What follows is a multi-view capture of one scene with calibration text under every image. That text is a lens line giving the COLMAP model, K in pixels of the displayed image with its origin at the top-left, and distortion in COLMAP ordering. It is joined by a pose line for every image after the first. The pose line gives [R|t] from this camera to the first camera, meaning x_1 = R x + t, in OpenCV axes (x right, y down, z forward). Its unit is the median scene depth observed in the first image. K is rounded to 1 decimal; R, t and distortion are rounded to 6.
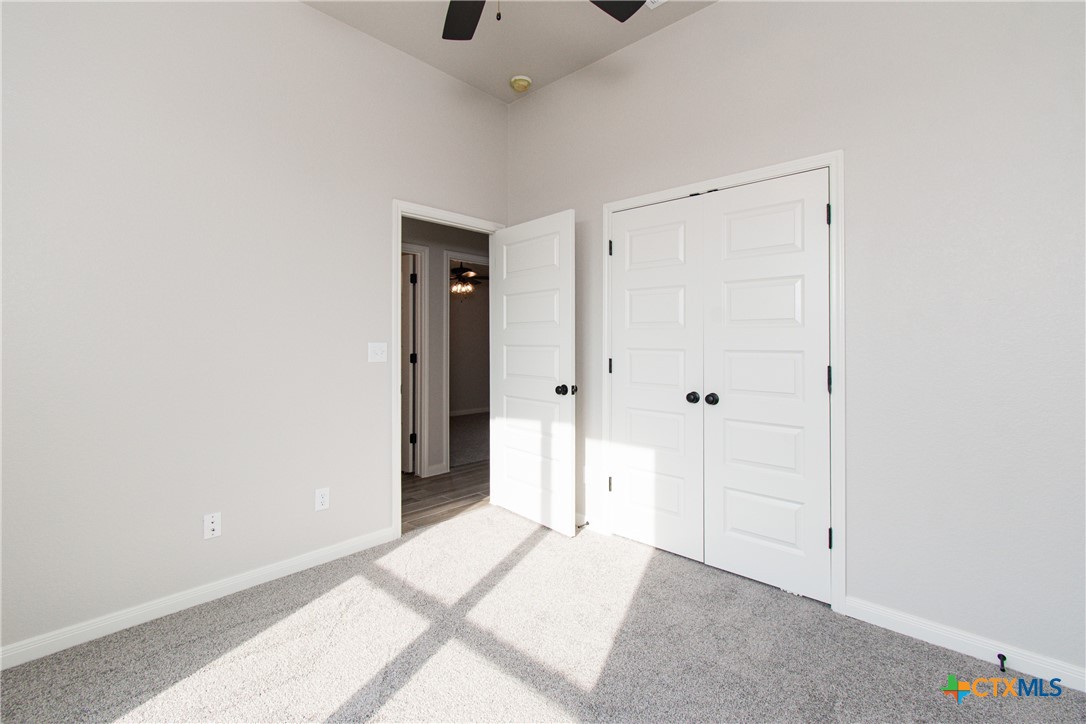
lens RADIAL K [[483.4, 0, 546.8], [0, 483.4, 344.3], [0, 0, 1]] dist [-0.000903, -0.000732]
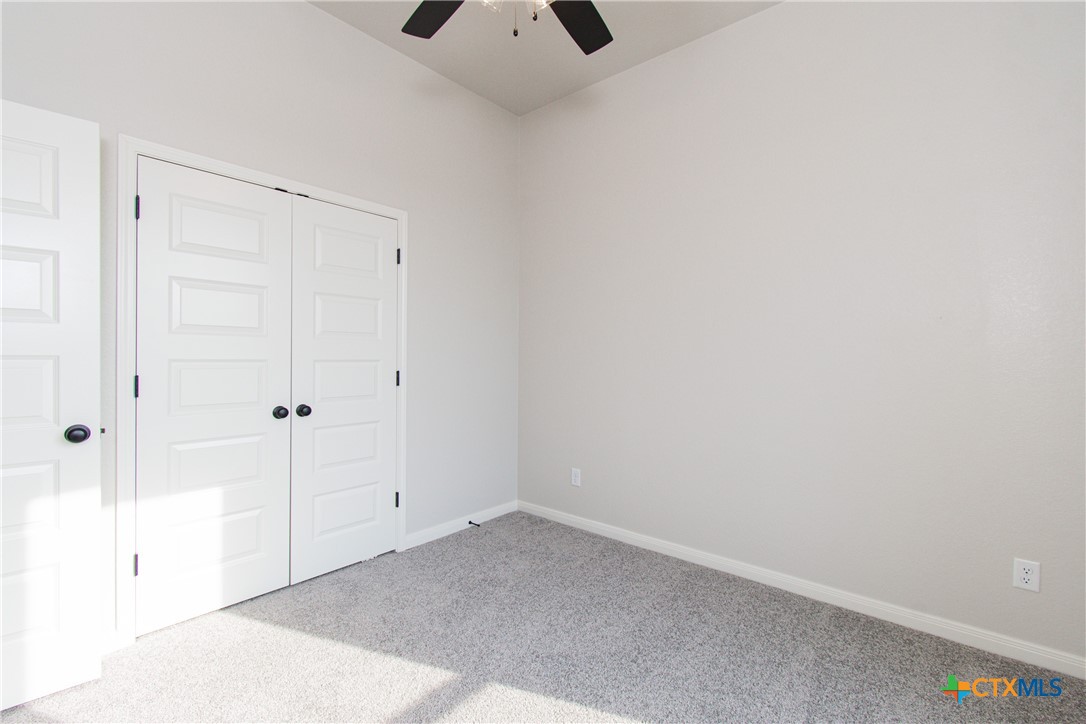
lens RADIAL K [[490.2, 0, 543.0], [0, 490.2, 359.0], [0, 0, 1]] dist [-0.000855, -0.000171]
pose [[-0.050448, -0.012488, 0.998649, -0.587377], [-0.010278, 0.999875, 0.011984, -0.006508], [-0.998674, -0.009659, -0.050570, 0.501789]]
